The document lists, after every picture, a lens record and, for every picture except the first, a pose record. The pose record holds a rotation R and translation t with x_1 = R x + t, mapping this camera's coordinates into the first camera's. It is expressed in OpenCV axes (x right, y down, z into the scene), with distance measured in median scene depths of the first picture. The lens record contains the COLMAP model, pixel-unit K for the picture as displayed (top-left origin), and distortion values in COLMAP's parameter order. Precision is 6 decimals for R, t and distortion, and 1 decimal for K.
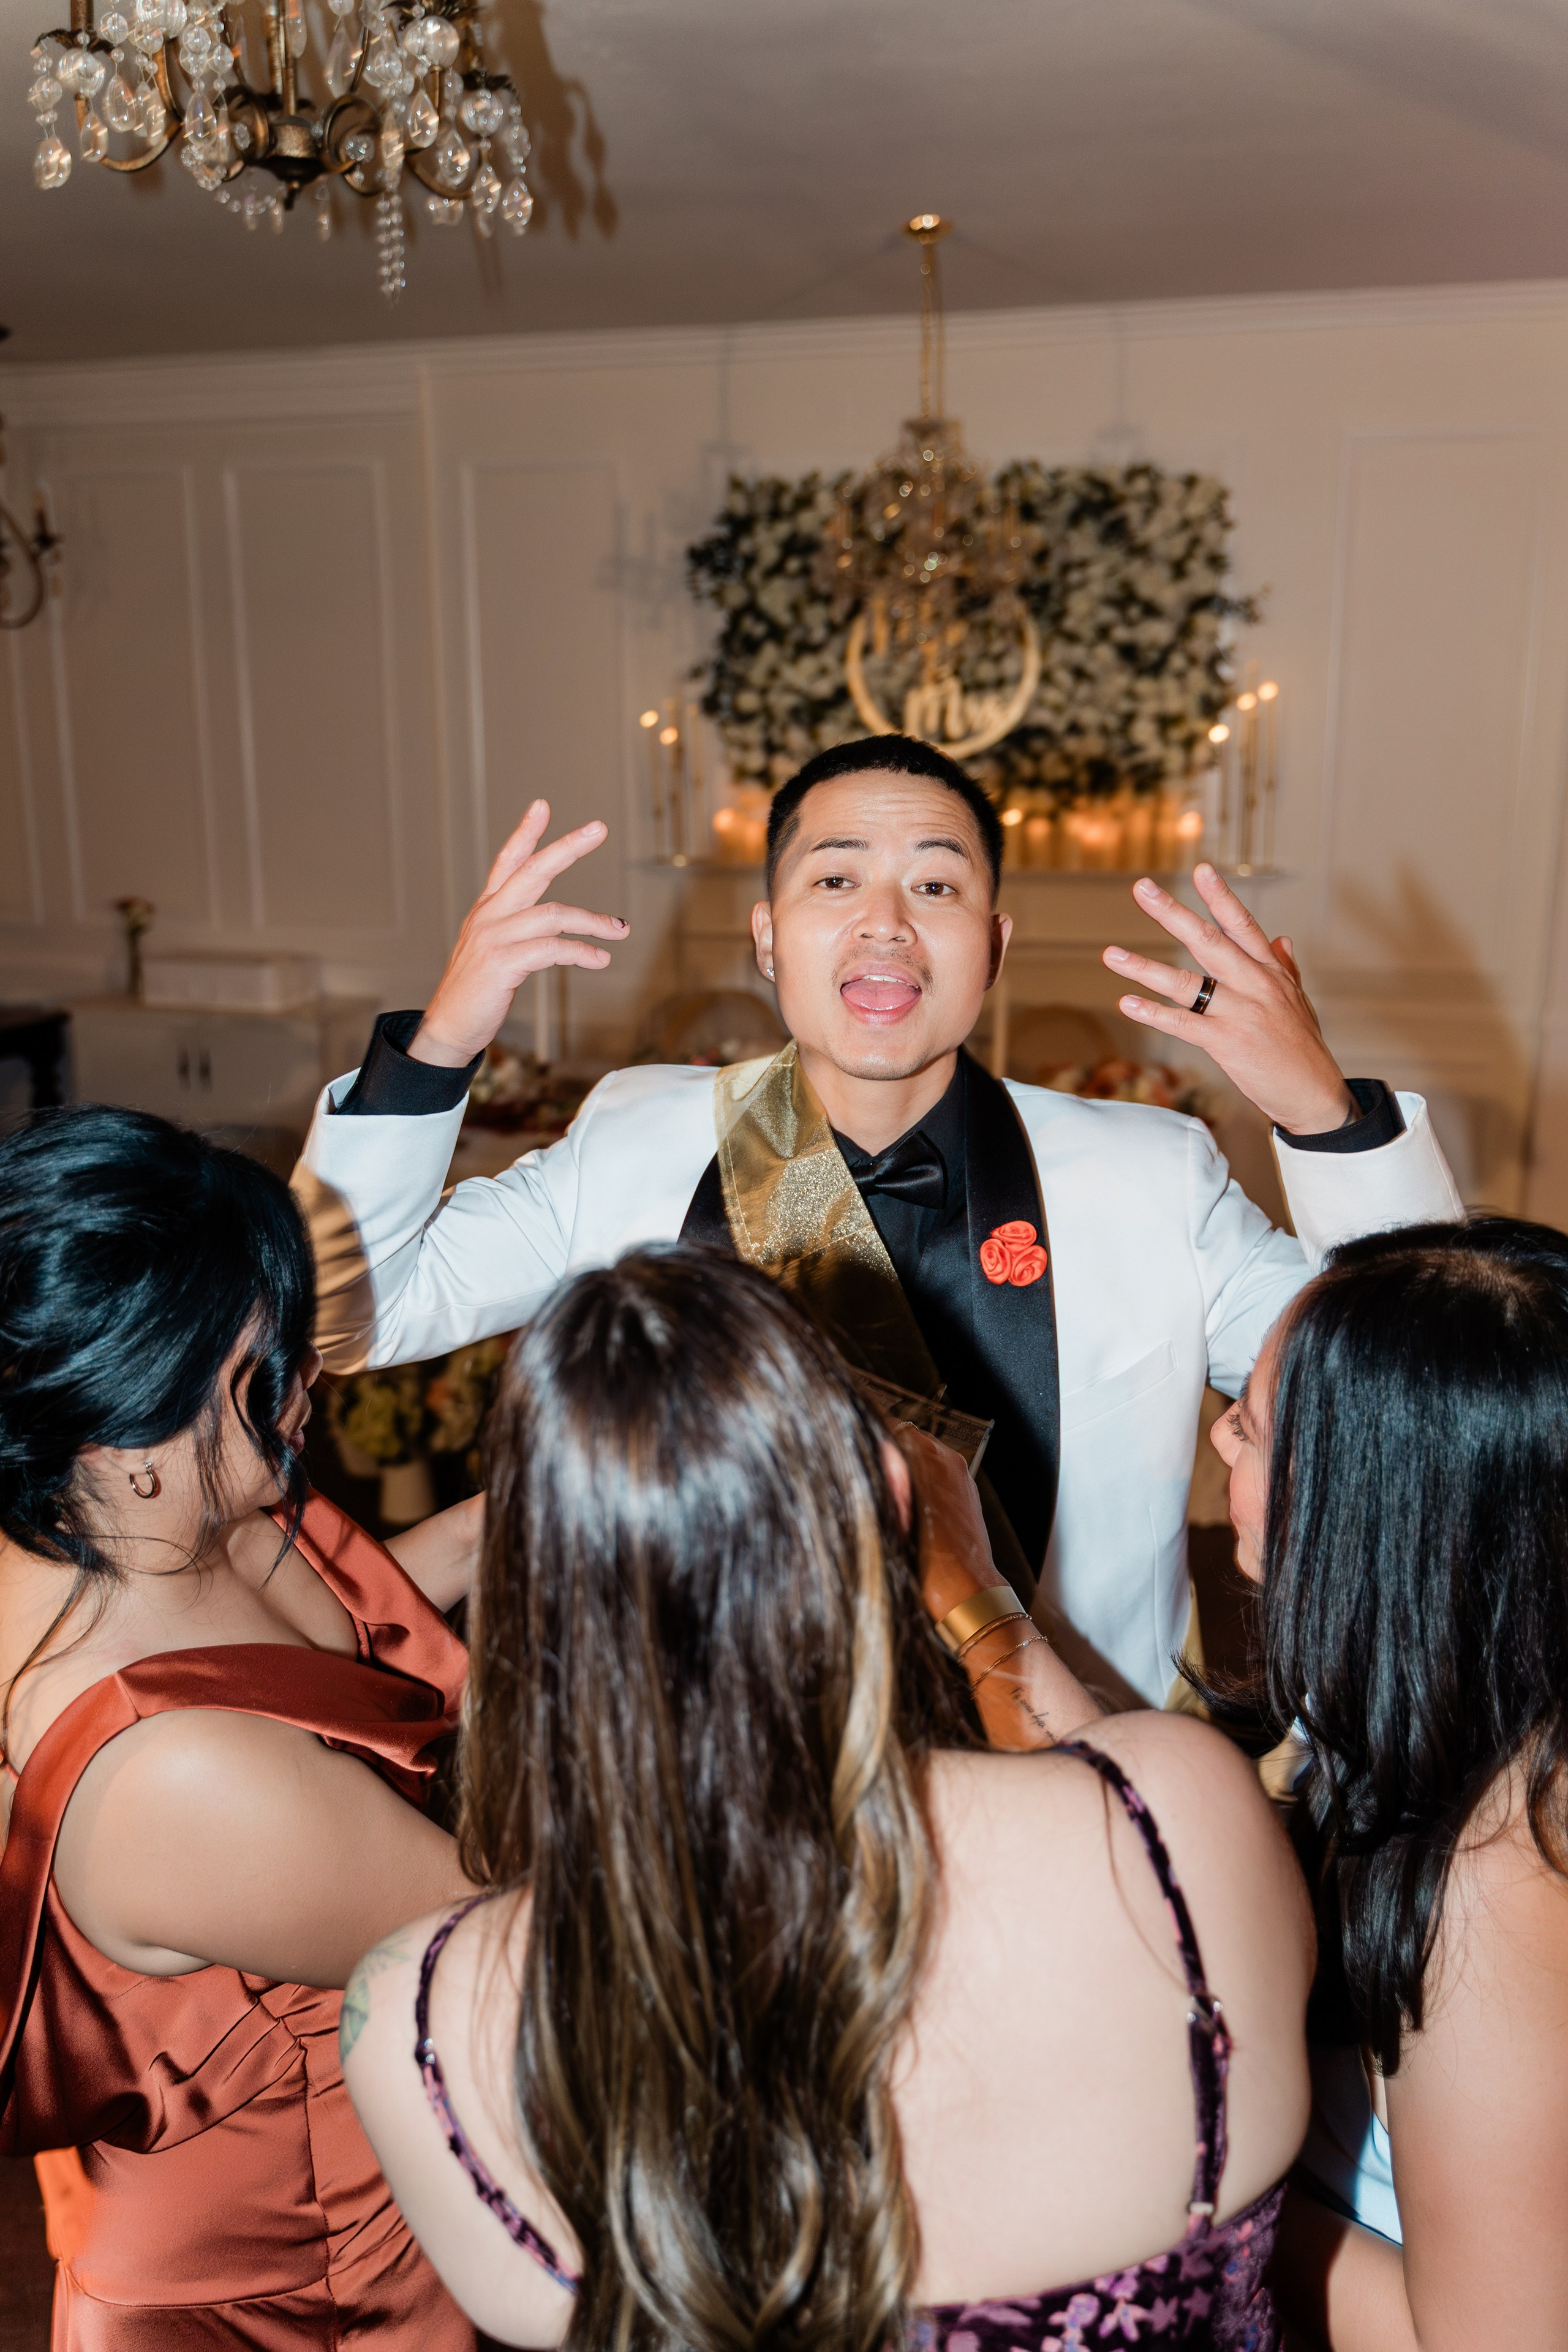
lens RADIAL K [[2043.5, 0, 797.5], [0, 2043.5, 1193.6], [0, 0, 1]] dist [-0.005888, 0.037038]
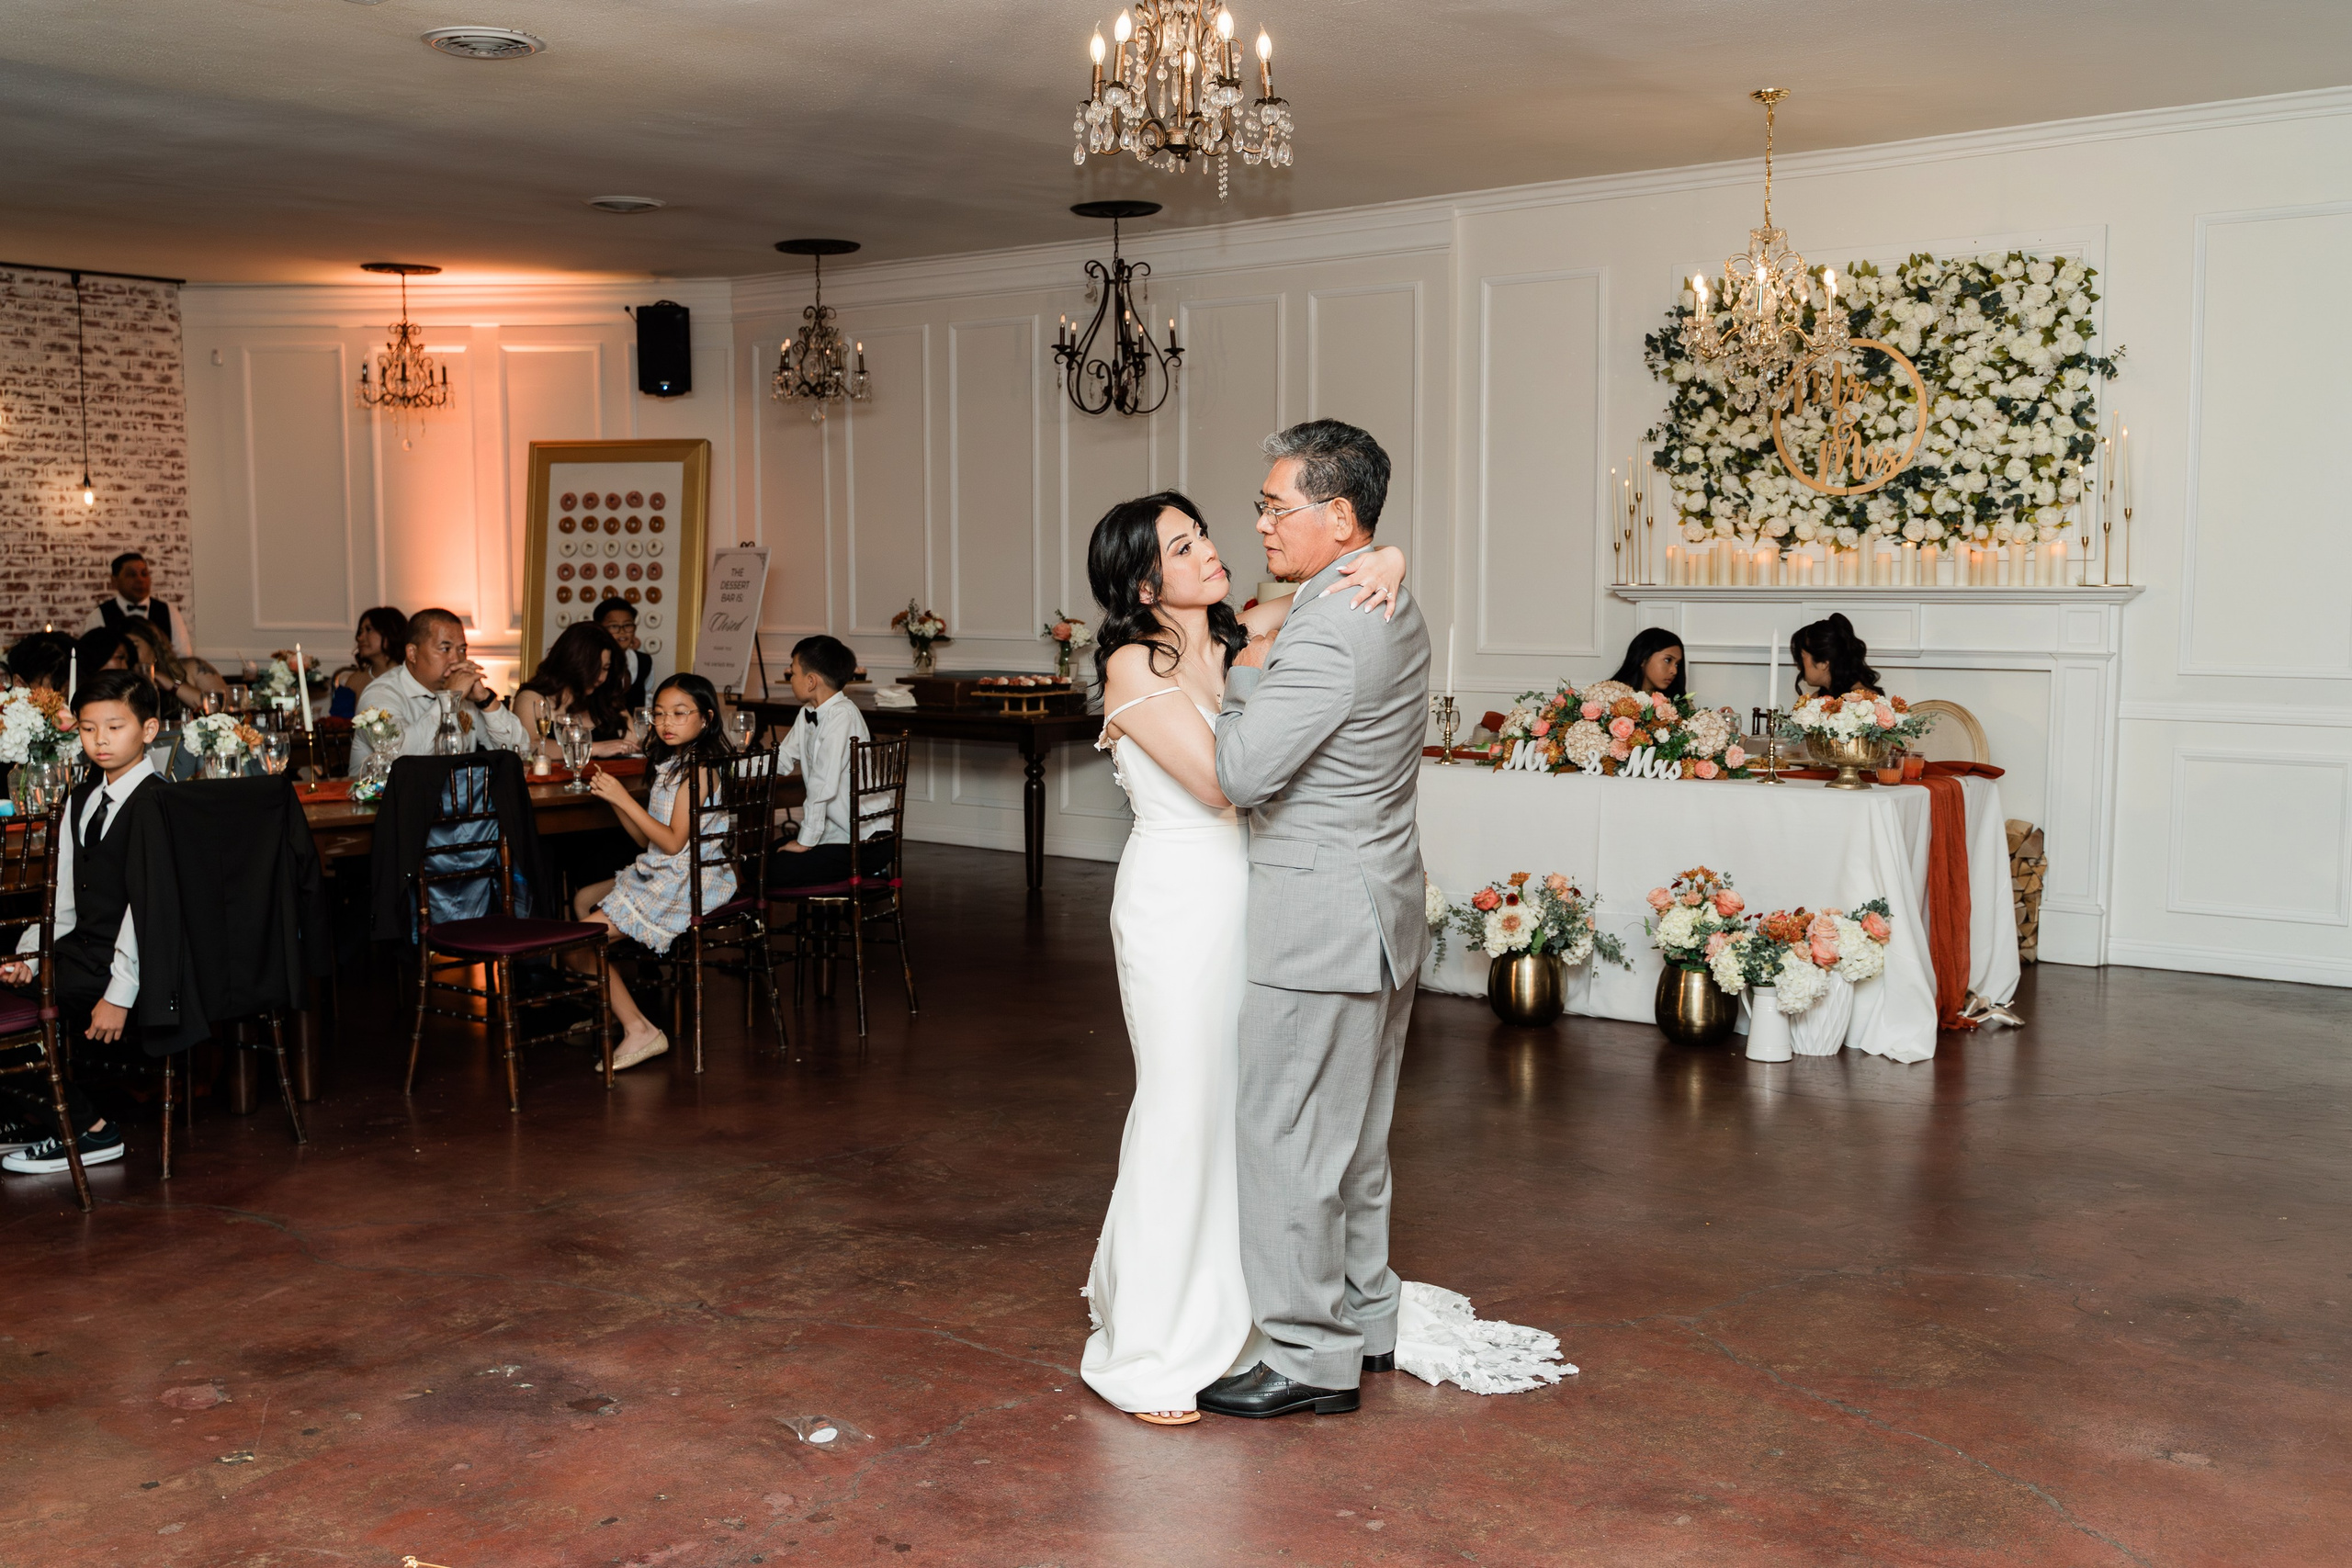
lens RADIAL K [[2349.6, 0, 1142.4], [0, 2349.6, 751.0], [0, 0, 1]] dist [0.006648, 0.000000]
pose [[0.919693, 0.028479, -0.391605, 0.239588], [-0.086572, 0.987529, -0.131499, 0.154613], [0.382976, 0.154841, 0.910689, -0.399119]]
